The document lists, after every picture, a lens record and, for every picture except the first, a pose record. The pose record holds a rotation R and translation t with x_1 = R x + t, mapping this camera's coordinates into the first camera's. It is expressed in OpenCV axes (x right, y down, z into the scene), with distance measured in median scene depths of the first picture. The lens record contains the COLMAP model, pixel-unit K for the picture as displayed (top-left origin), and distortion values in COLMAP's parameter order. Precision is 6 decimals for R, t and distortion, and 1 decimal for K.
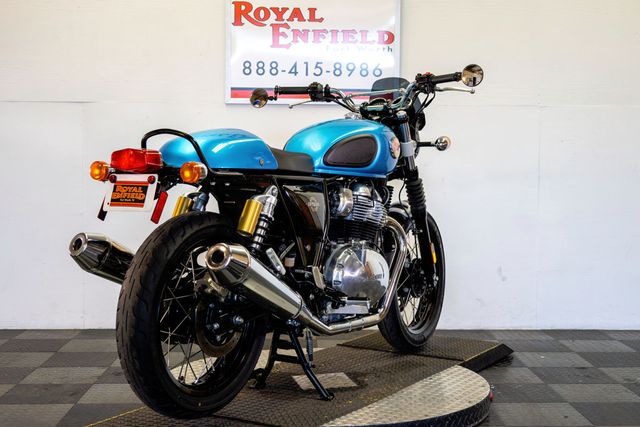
lens RADIAL K [[919.4, 0, 320.0], [0, 919.4, 213.5], [0, 0, 1]] dist [0.030388, -0.057359]
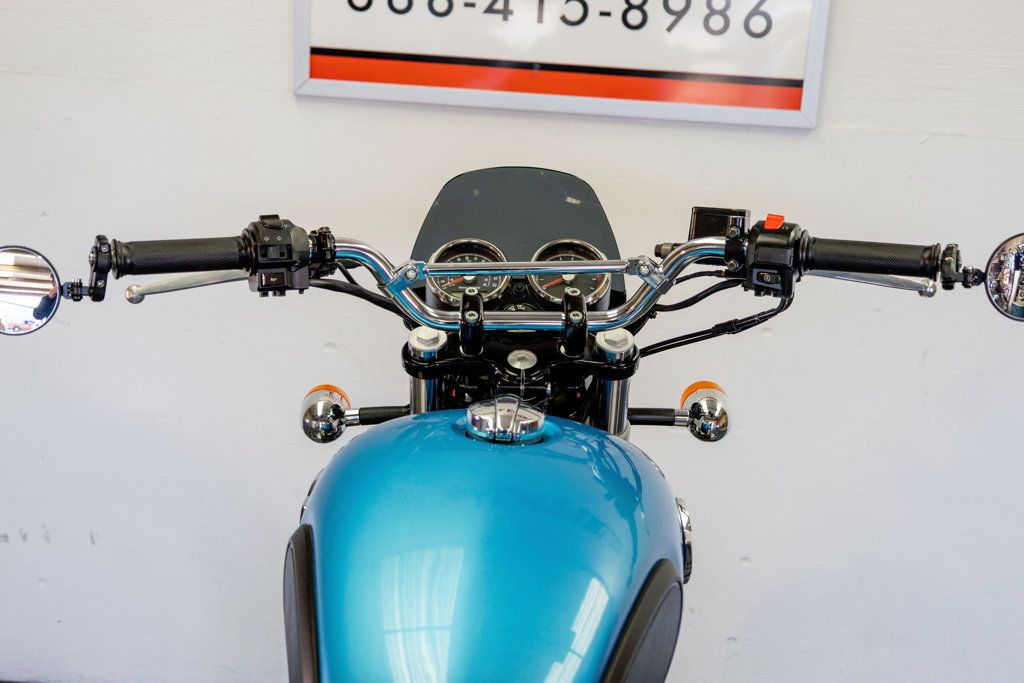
lens RADIAL K [[1471.0, 0, 512.0], [0, 1471.0, 341.5], [0, 0, 1]] dist [0.030388, -0.057359]
pose [[0.994197, 0.074800, -0.077313, 0.024989], [-0.057536, 0.976994, 0.205361, -0.146935], [0.090895, -0.199721, 0.975628, 0.467182]]
